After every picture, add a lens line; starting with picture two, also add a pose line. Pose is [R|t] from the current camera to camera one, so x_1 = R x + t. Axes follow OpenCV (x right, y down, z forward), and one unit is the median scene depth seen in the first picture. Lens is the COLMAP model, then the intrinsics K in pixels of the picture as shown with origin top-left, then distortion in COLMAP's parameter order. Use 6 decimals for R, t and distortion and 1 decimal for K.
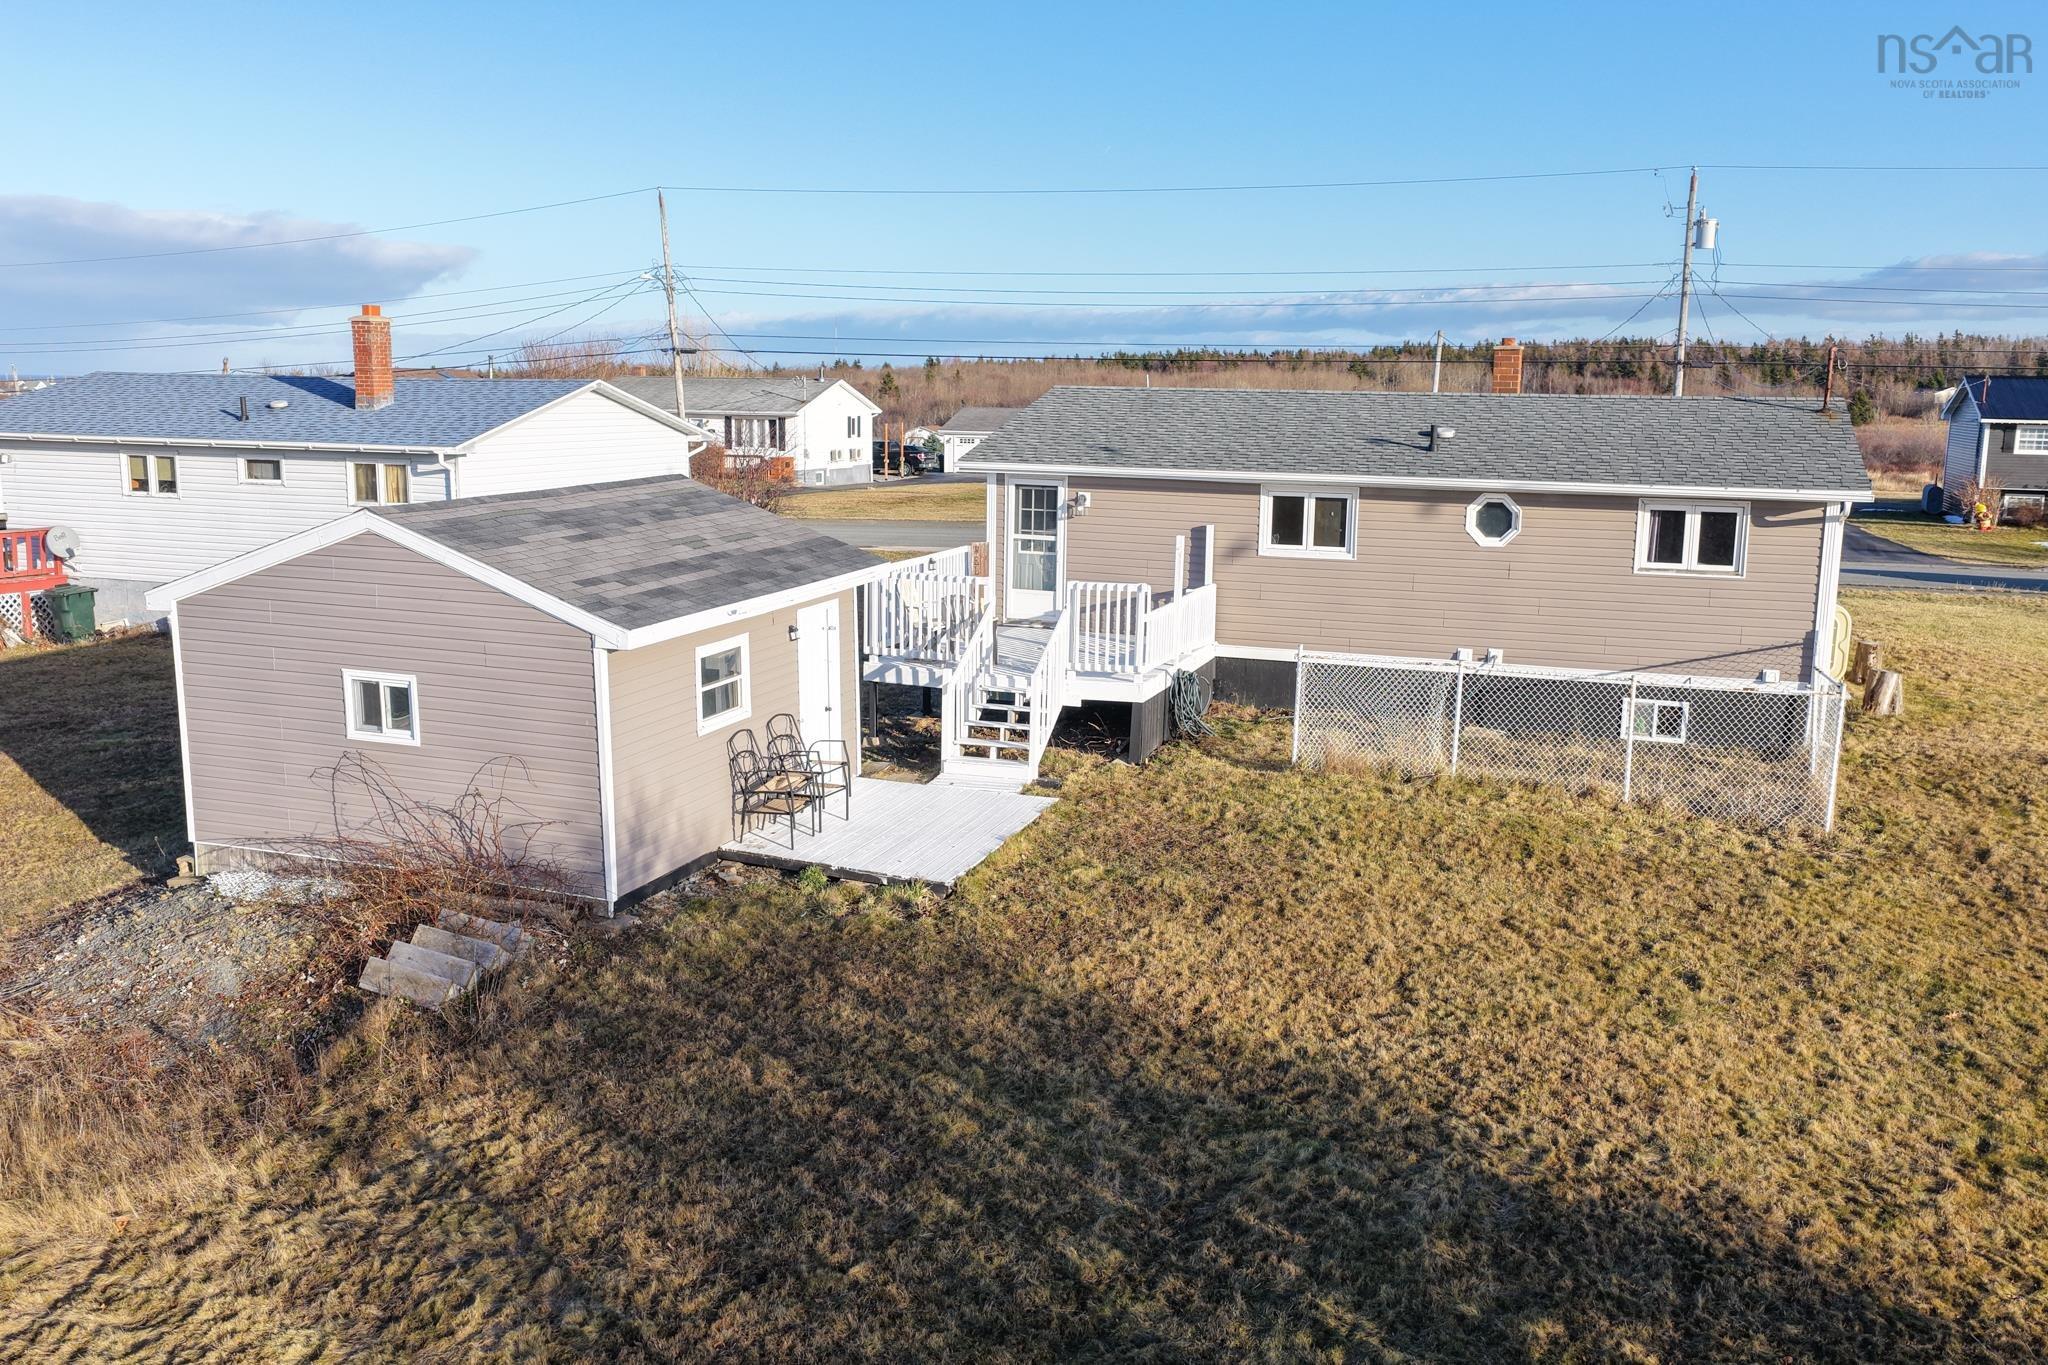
lens RADIAL K [[1655.5, 0, 990.9], [0, 1655.5, 745.6], [0, 0, 1]] dist [0.003933, 0.005165]
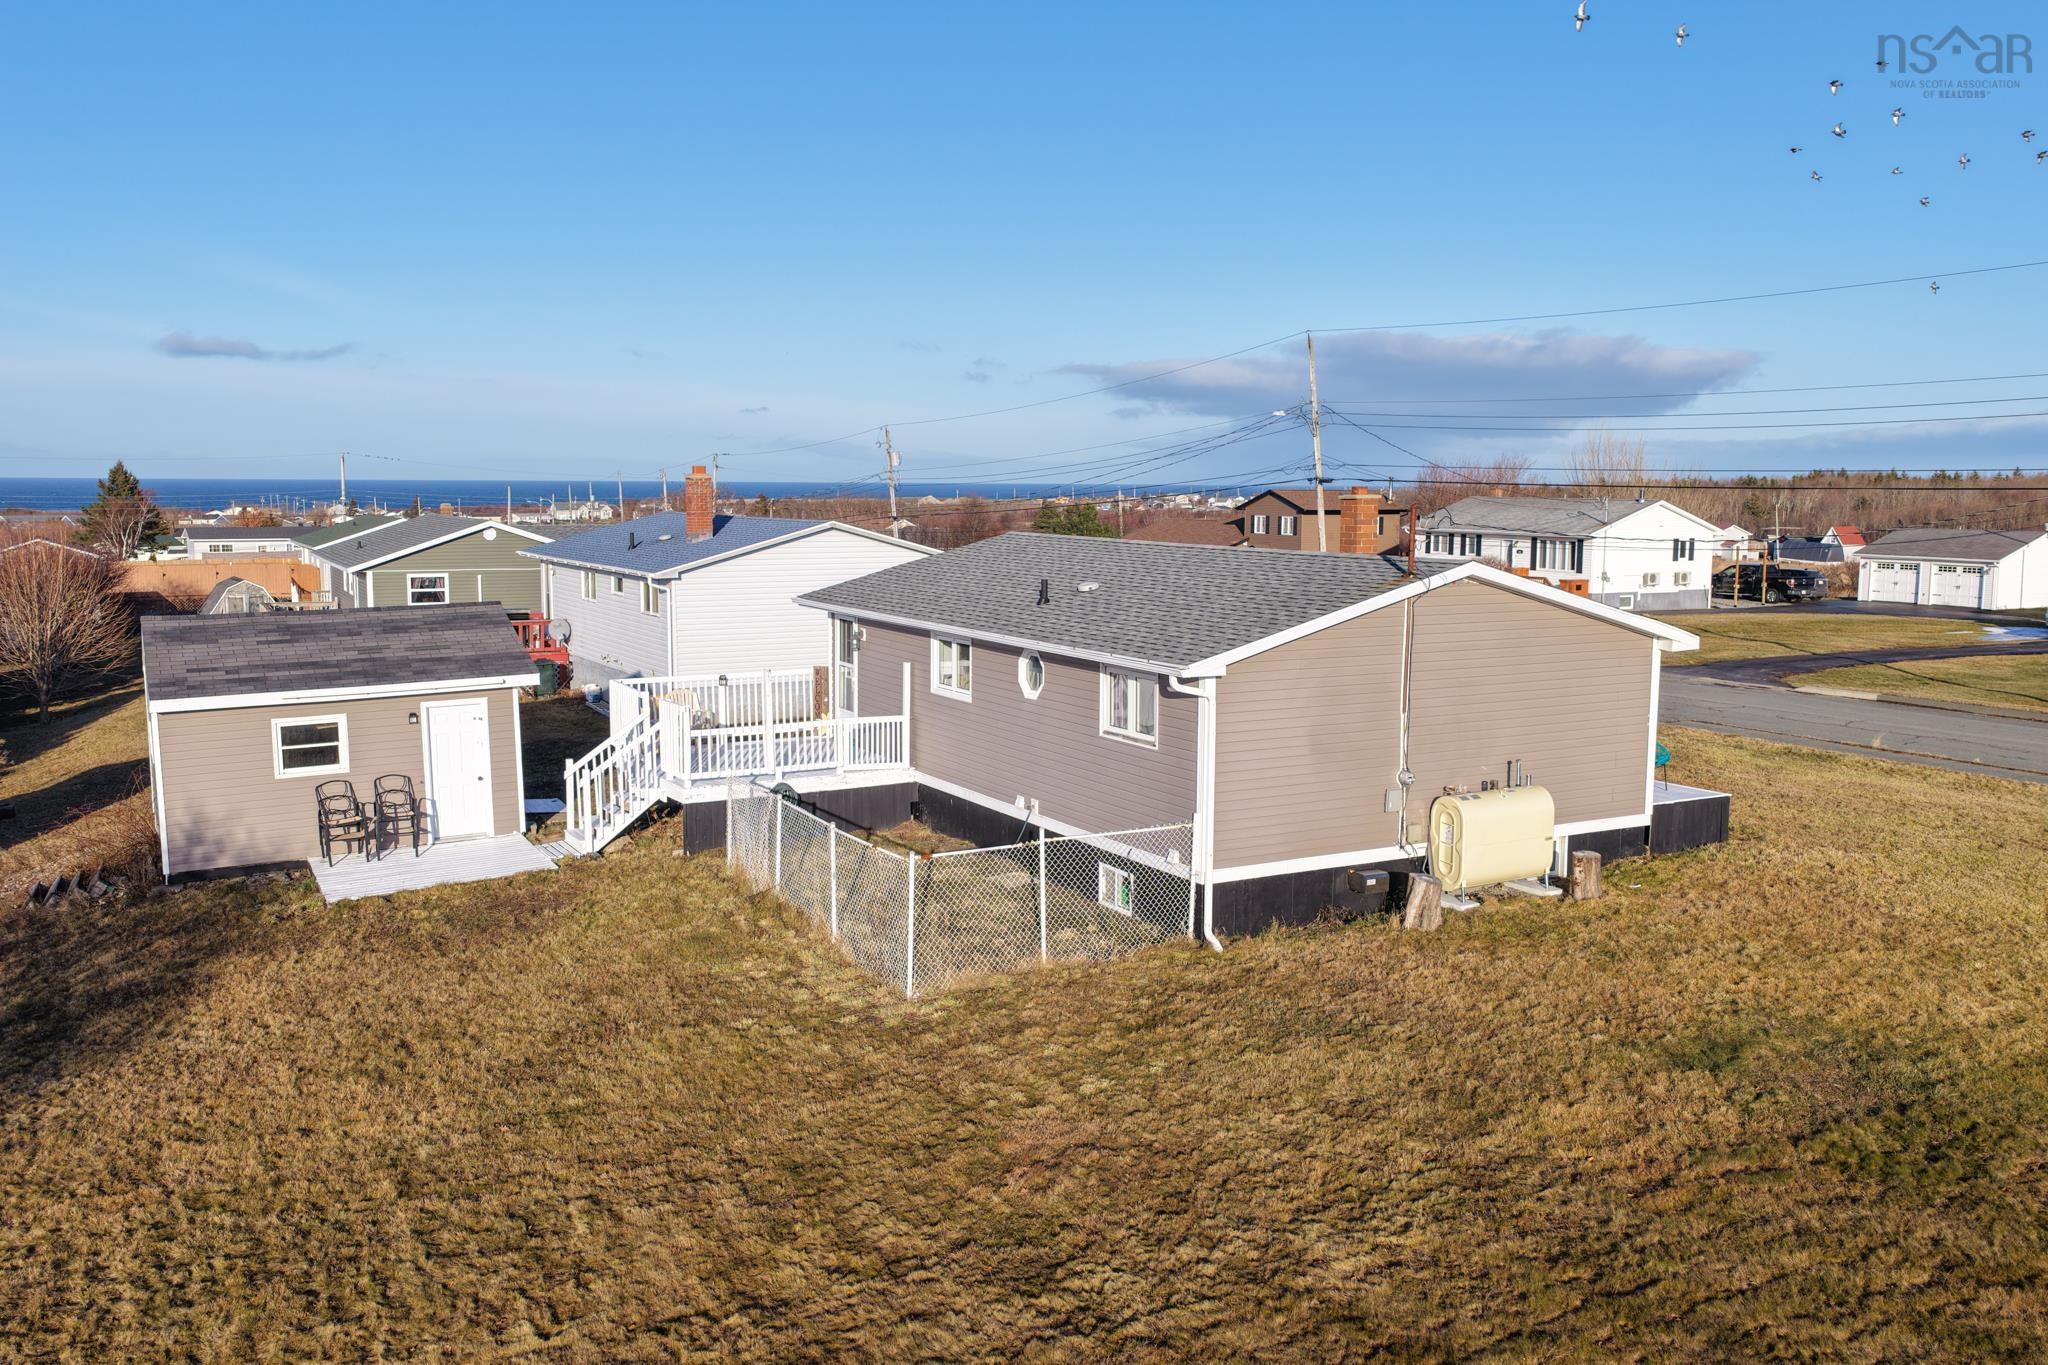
lens RADIAL K [[1682.1, 0, 1087.3], [0, 1682.1, 735.7], [0, 0, 1]] dist [0.005611, 0.005655]
pose [[0.775086, 0.088652, -0.625606, 1.157863], [-0.131859, 0.991003, -0.022935, -0.091914], [0.617944, 0.100269, 0.779802, 0.238243]]
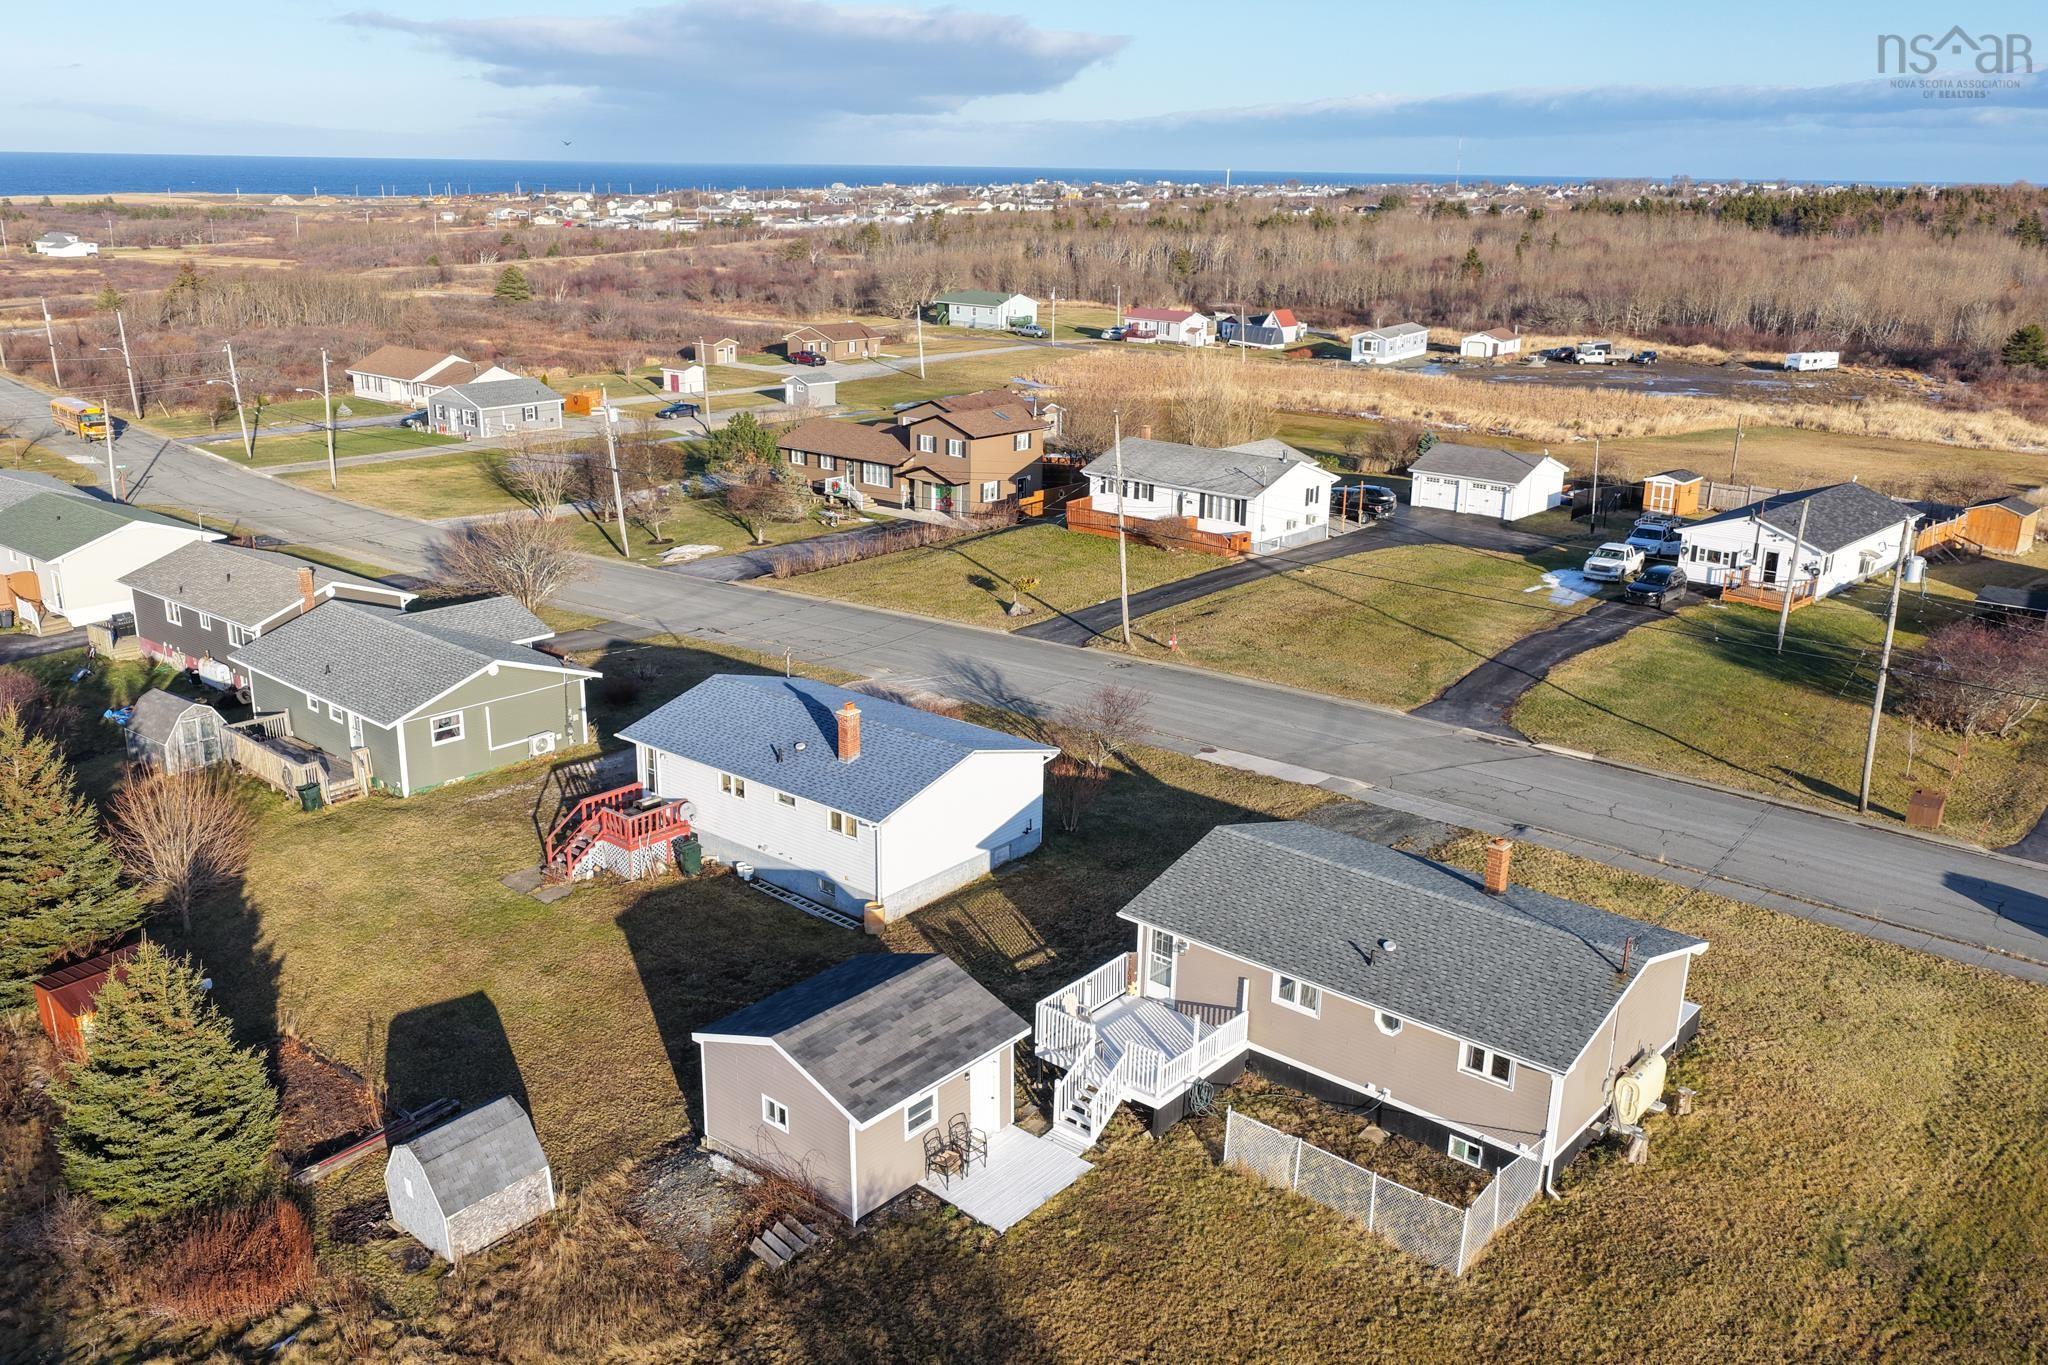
lens RADIAL K [[1663.8, 0, 1024.0], [0, 1663.8, 682.5], [0, 0, 1]] dist [-0.014254, -0.007848]
pose [[0.939091, 0.104440, -0.327416, 0.561460], [-0.072844, 0.991548, 0.107357, -0.761609], [0.335861, -0.076968, 0.938762, -0.874104]]
